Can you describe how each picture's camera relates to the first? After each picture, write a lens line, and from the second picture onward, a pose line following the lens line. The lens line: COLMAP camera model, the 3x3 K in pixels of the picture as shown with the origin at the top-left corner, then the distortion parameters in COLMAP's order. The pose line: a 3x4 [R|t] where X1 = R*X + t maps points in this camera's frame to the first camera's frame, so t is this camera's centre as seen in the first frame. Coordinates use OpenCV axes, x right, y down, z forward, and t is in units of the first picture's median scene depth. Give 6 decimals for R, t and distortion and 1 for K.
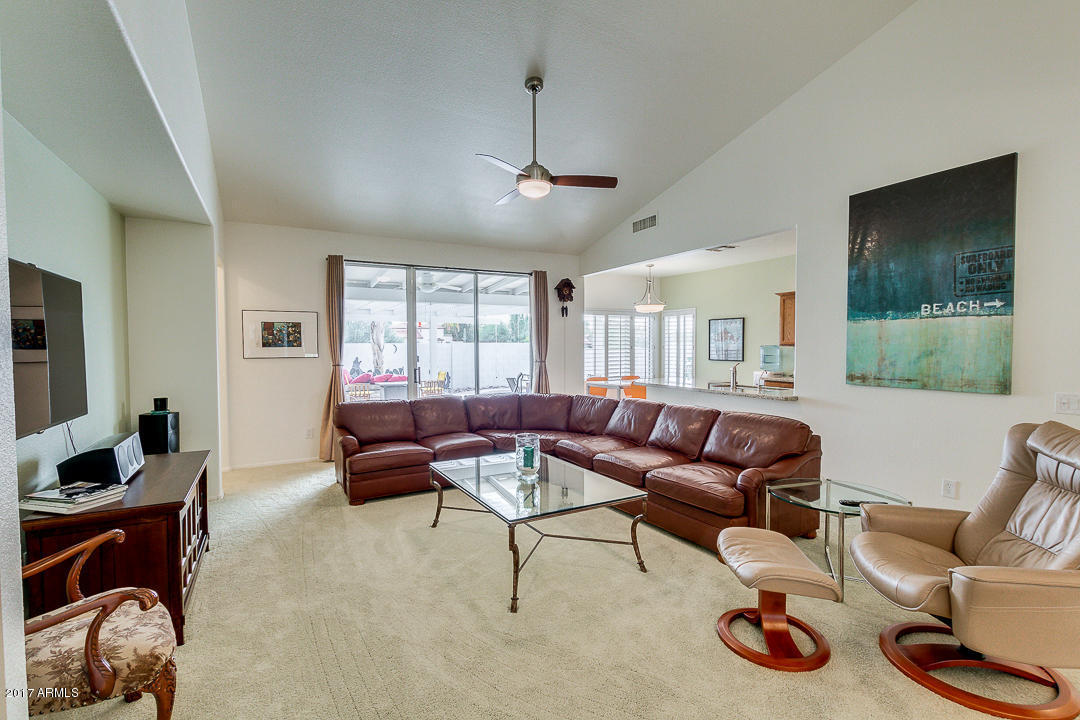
lens RADIAL K [[498.3, 0, 536.4], [0, 498.3, 363.1], [0, 0, 1]] dist [0.001517, 0.000391]
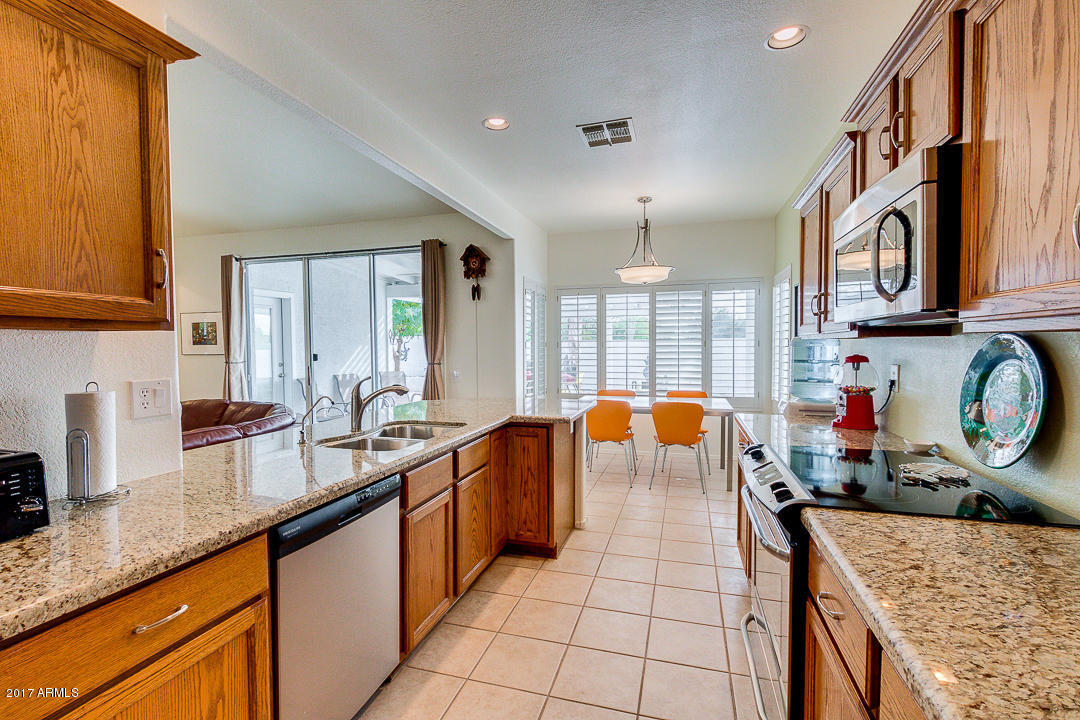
lens RADIAL K [[495.0, 0, 535.7], [0, 495.0, 362.9], [0, 0, 1]] dist [0.010142, -0.006398]
pose [[0.705671, 0.022314, -0.708188, 0.789527], [-0.019842, 0.999734, 0.011728, -0.019243], [0.708262, 0.005776, 0.705926, 0.734026]]
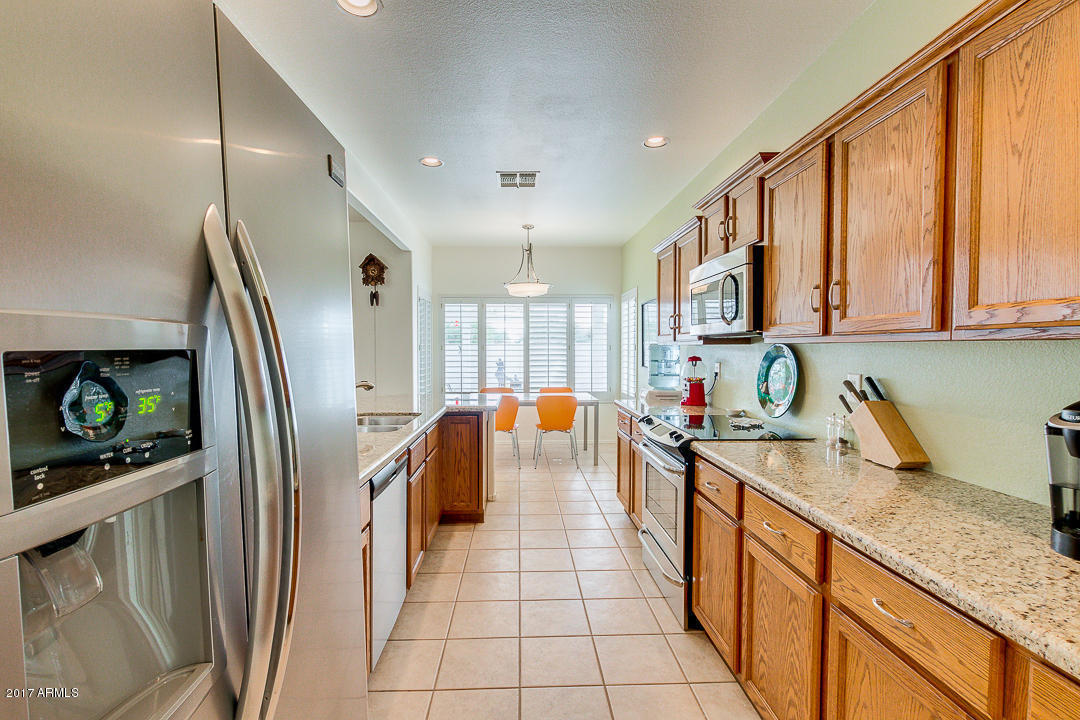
lens RADIAL K [[495.0, 0, 535.7], [0, 495.0, 362.9], [0, 0, 1]] dist [0.010142, -0.006398]
pose [[0.896853, 0.014098, -0.442103, 0.779883], [-0.016186, 0.999869, -0.000949, -0.013909], [0.442031, 0.008007, 0.896964, 0.569557]]
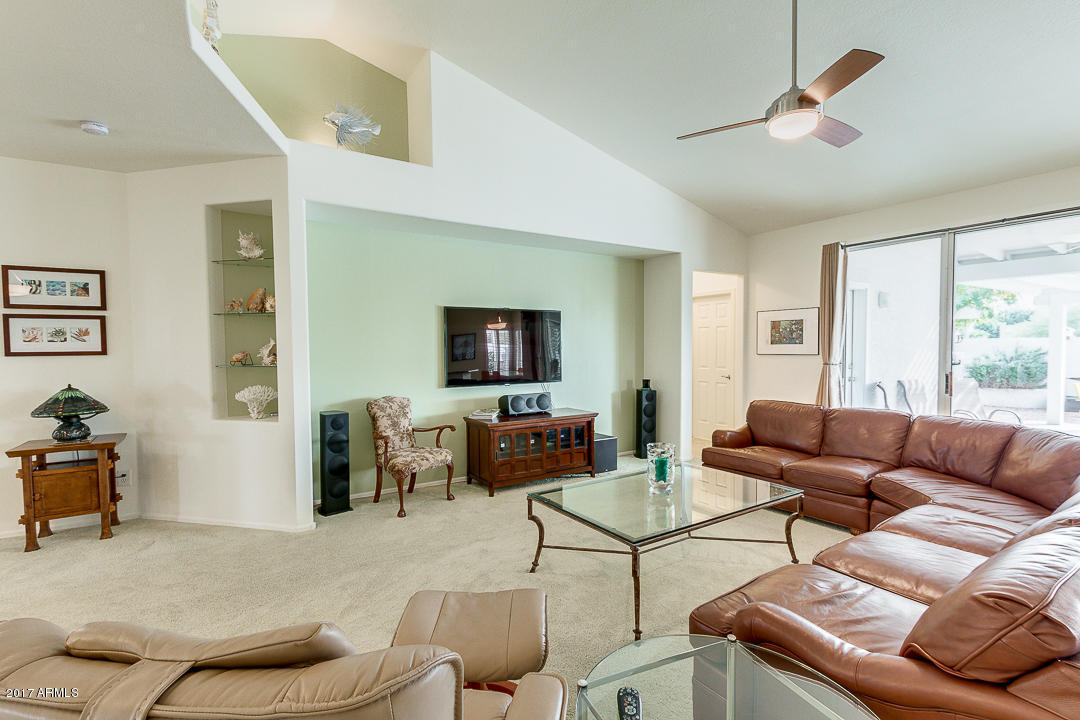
lens RADIAL K [[495.0, 0, 535.7], [0, 495.0, 362.9], [0, 0, 1]] dist [0.010142, -0.006398]
pose [[0.062468, 0.035364, -0.997420, 0.486900], [-0.027671, 0.999049, 0.033688, -0.013629], [0.997663, 0.025495, 0.063387, 0.410136]]
